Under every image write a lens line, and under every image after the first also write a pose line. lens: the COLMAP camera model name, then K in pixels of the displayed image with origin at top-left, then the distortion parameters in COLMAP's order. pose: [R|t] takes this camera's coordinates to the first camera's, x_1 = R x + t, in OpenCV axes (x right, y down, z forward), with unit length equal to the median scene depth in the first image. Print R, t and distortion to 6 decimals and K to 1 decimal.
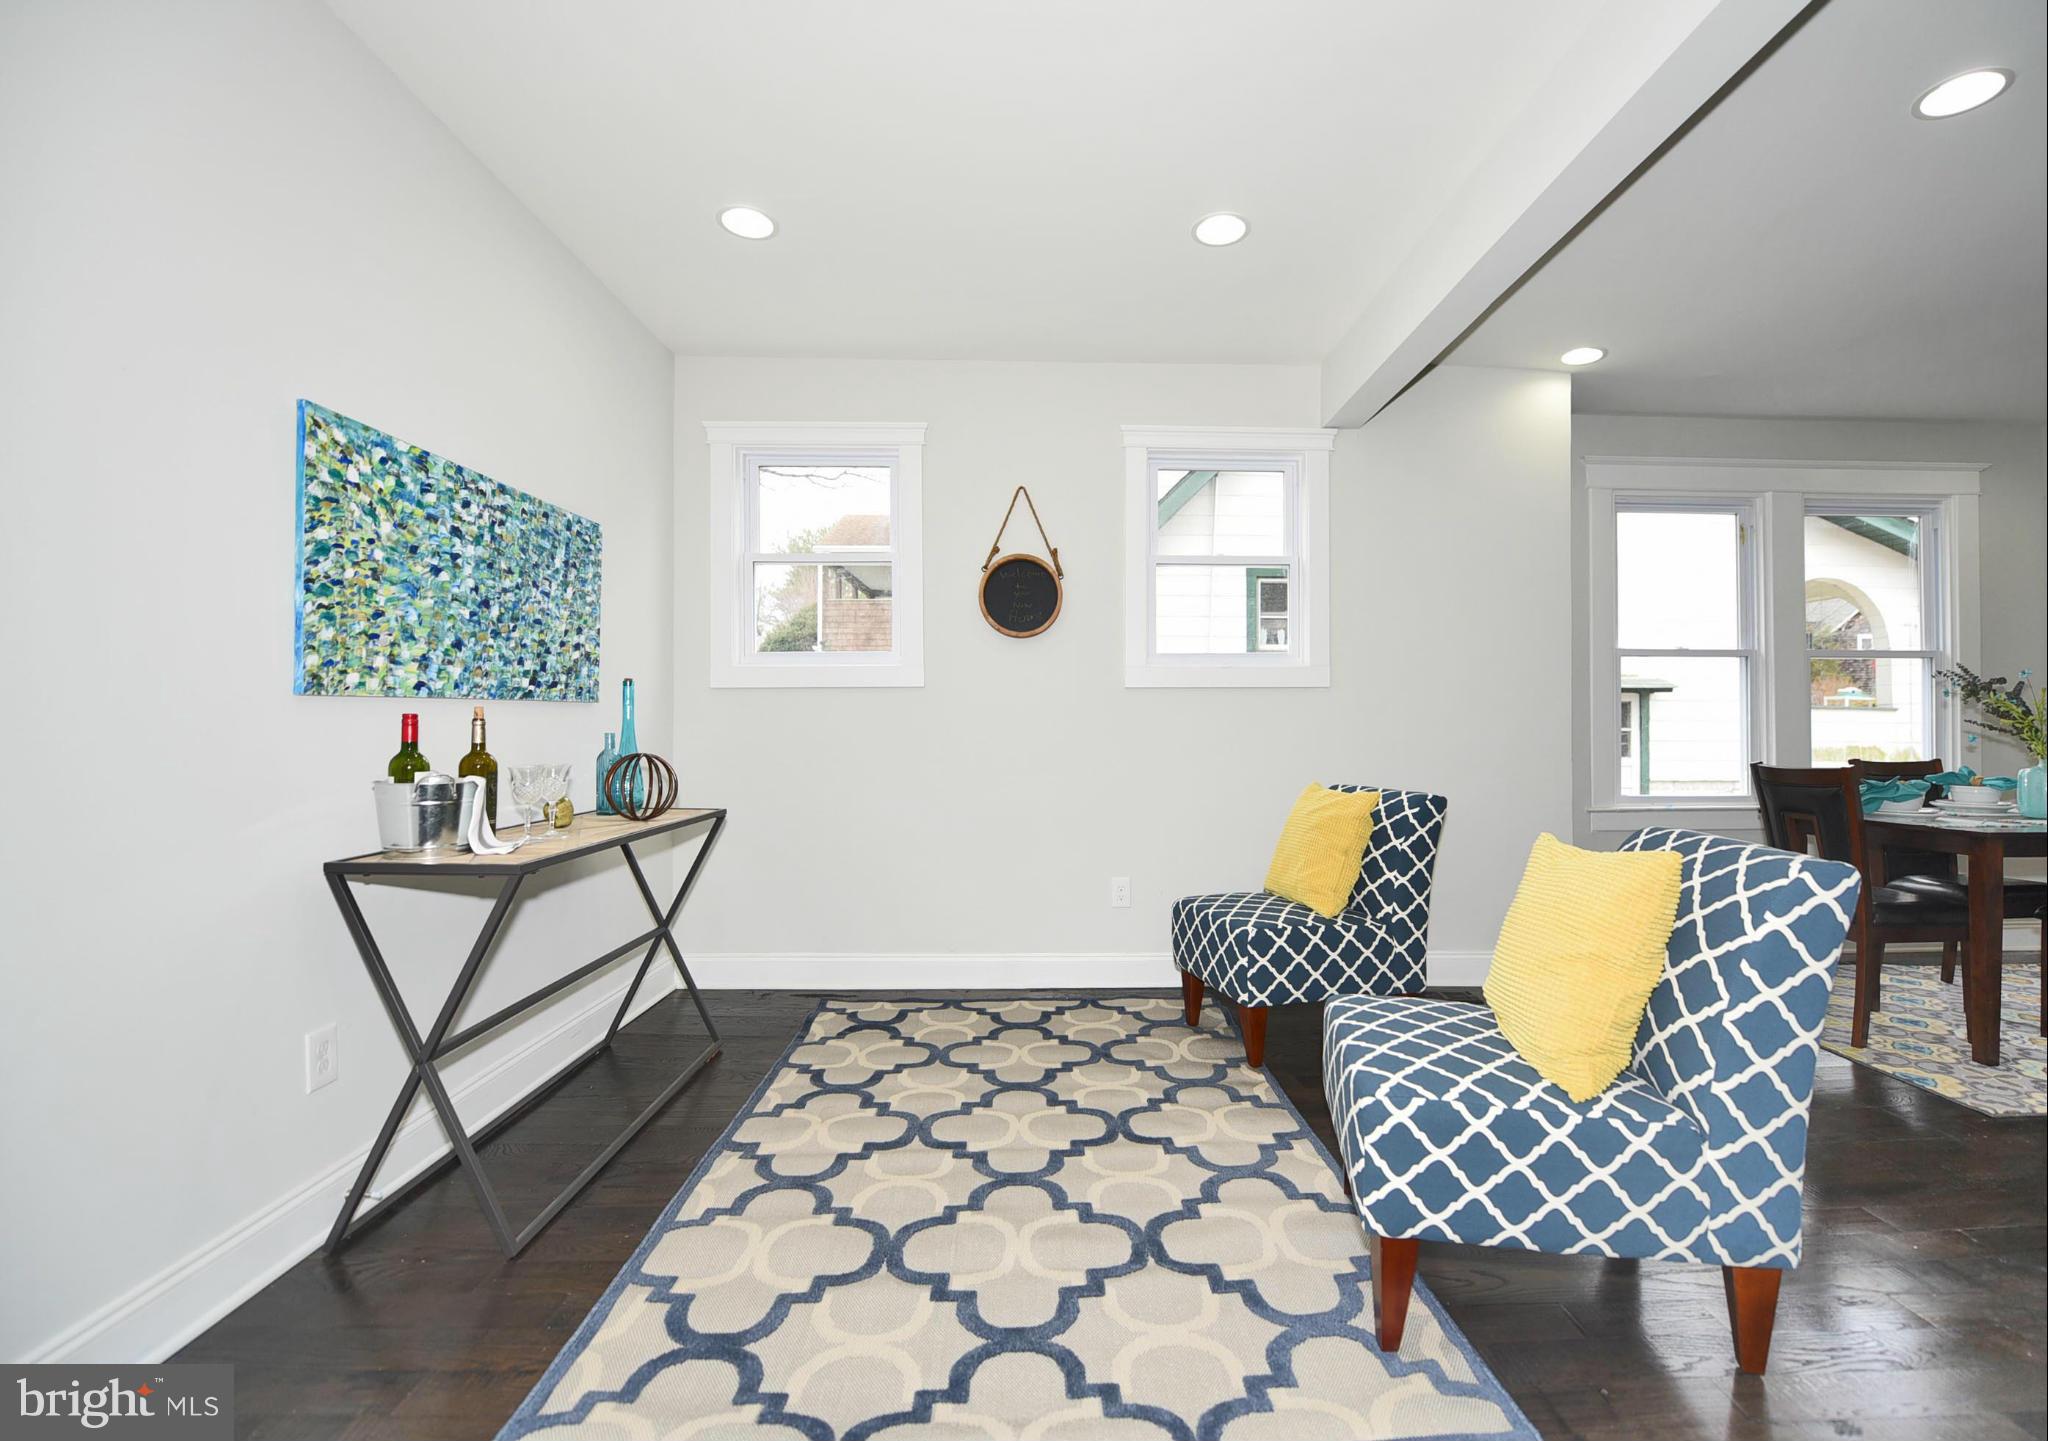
lens RADIAL K [[869.4, 0, 1029.2], [0, 869.4, 726.8], [0, 0, 1]] dist [-0.020985, 0.000656]
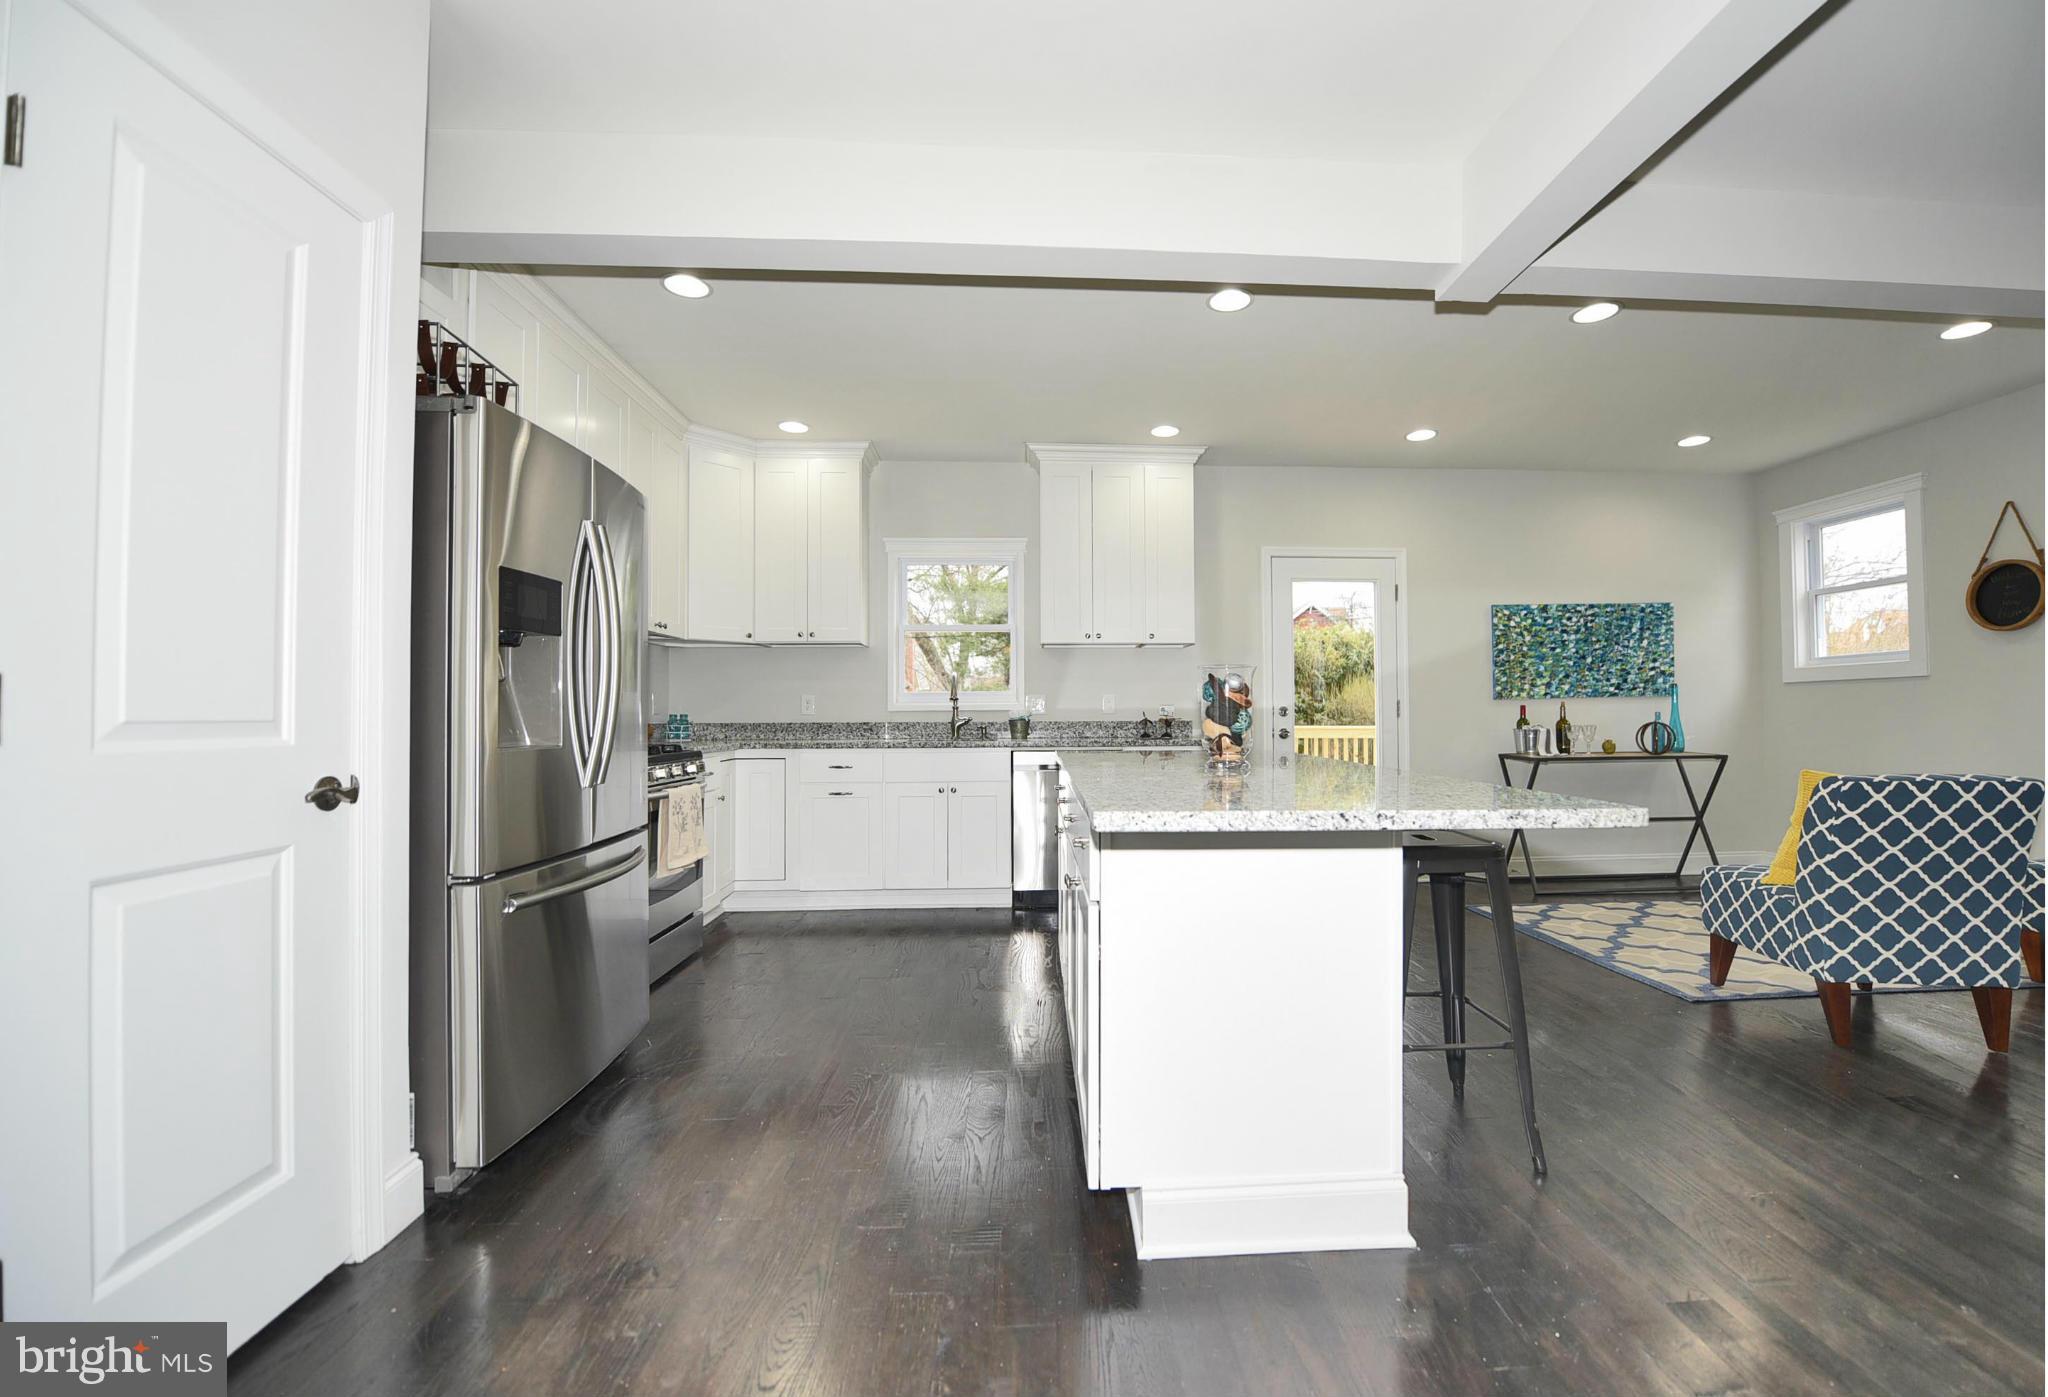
lens RADIAL K [[818.3, 0, 1077.2], [0, 818.3, 702.0], [0, 0, 1]] dist [-0.016632, -0.001534]
pose [[0.049058, -0.018237, -0.998629, 1.675745], [0.007811, 0.999810, -0.017875, 0.009296], [0.998765, -0.006924, 0.049192, -0.545541]]
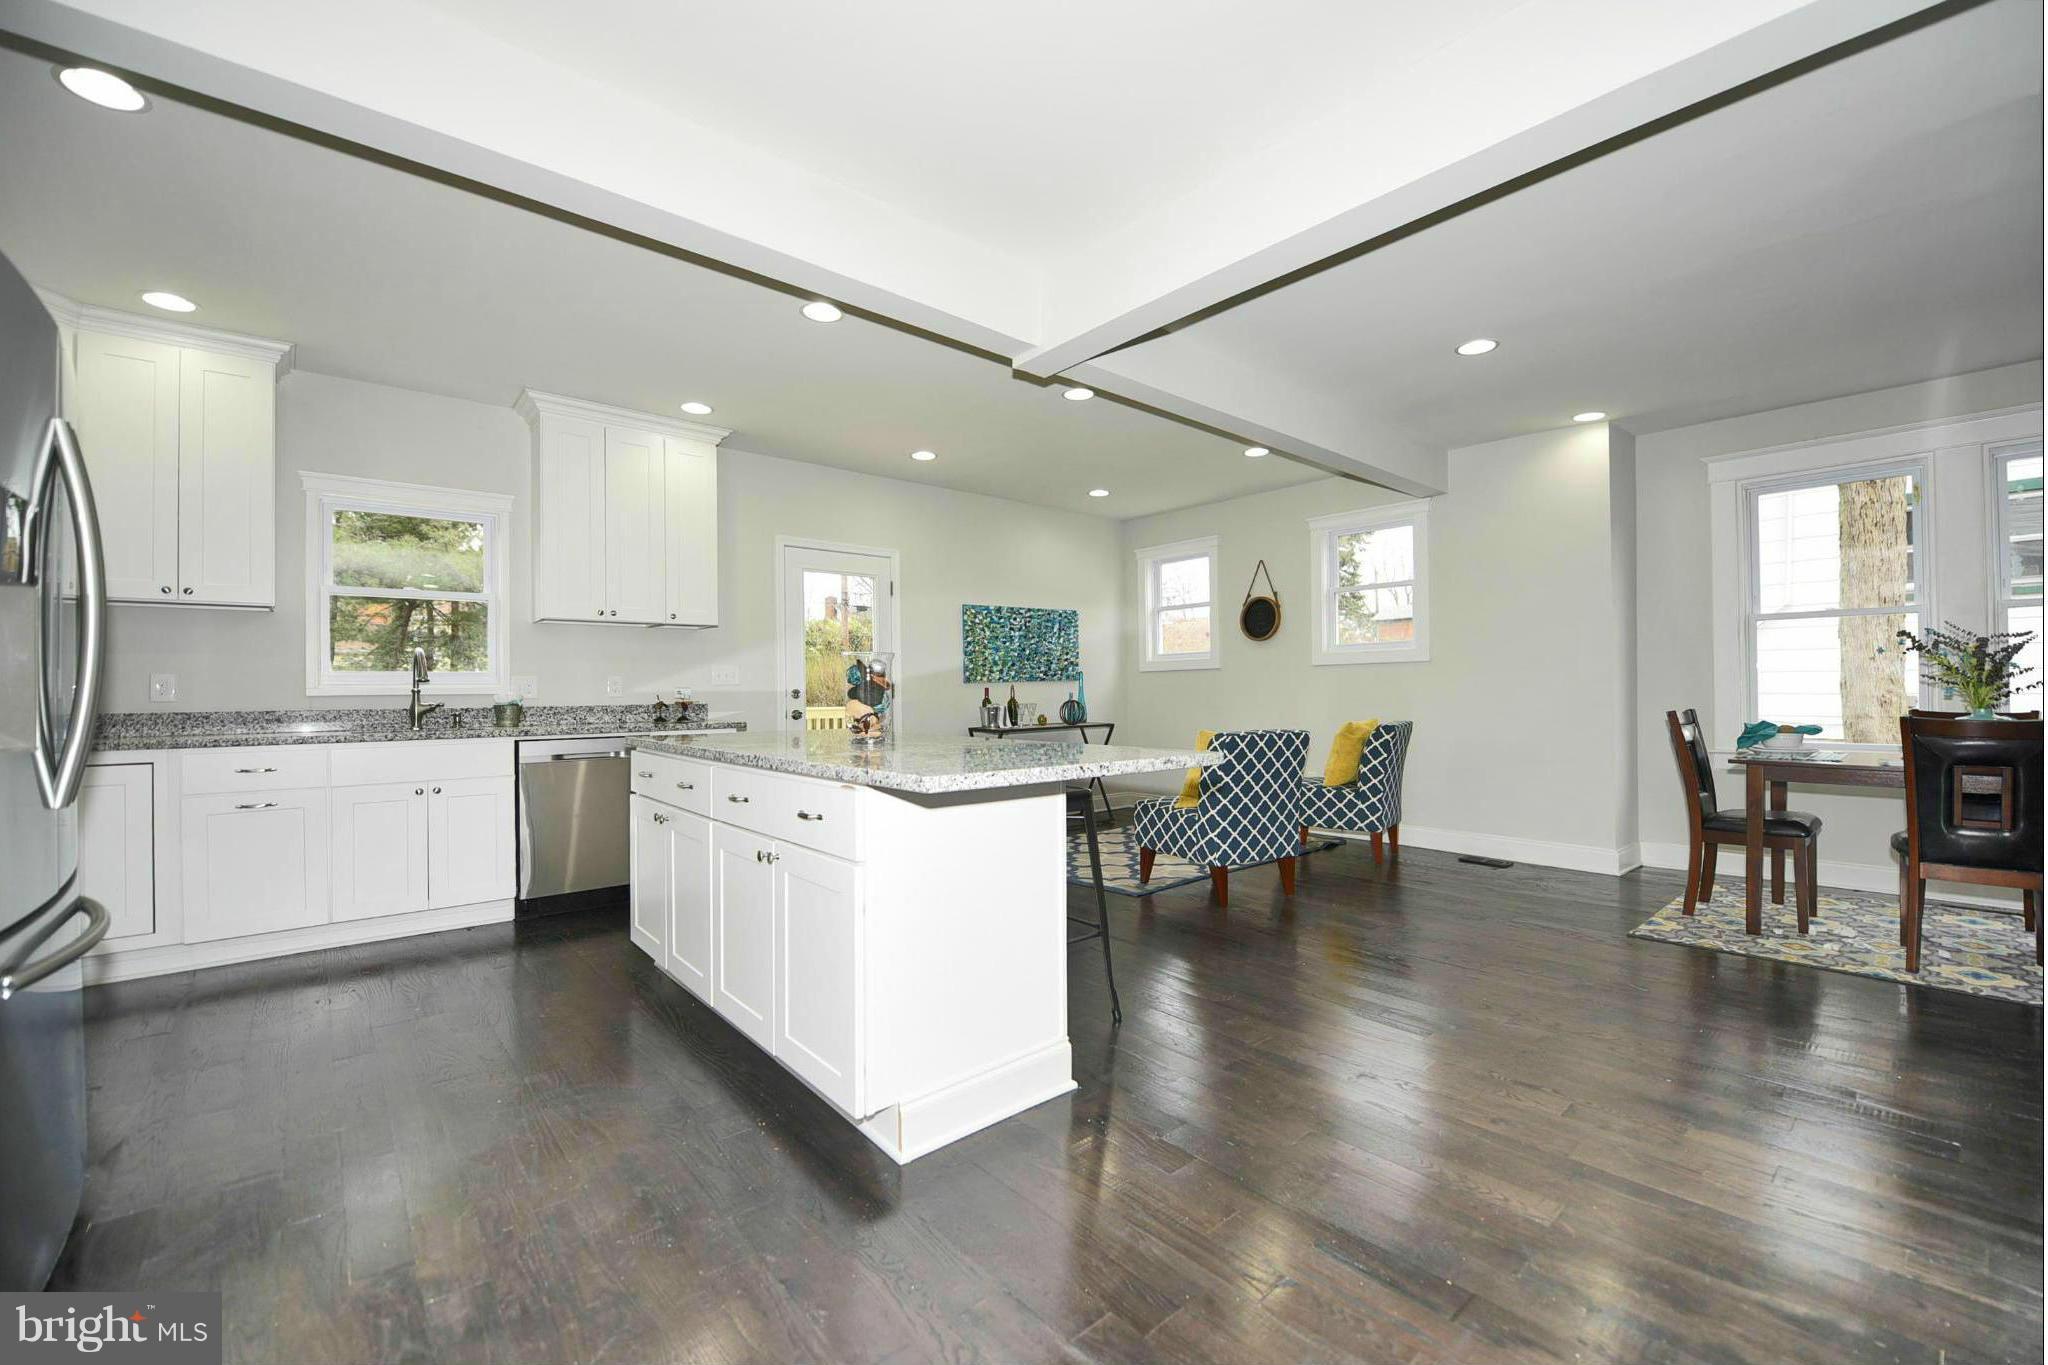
lens RADIAL K [[809.2, 0, 1021.0], [0, 809.2, 687.5], [0, 0, 1]] dist [-0.019078, -0.000727]
pose [[0.639217, -0.015085, -0.768878, 1.673559], [0.015461, 0.999858, -0.006763, 0.007059], [0.768871, -0.007565, 0.639360, -0.886203]]
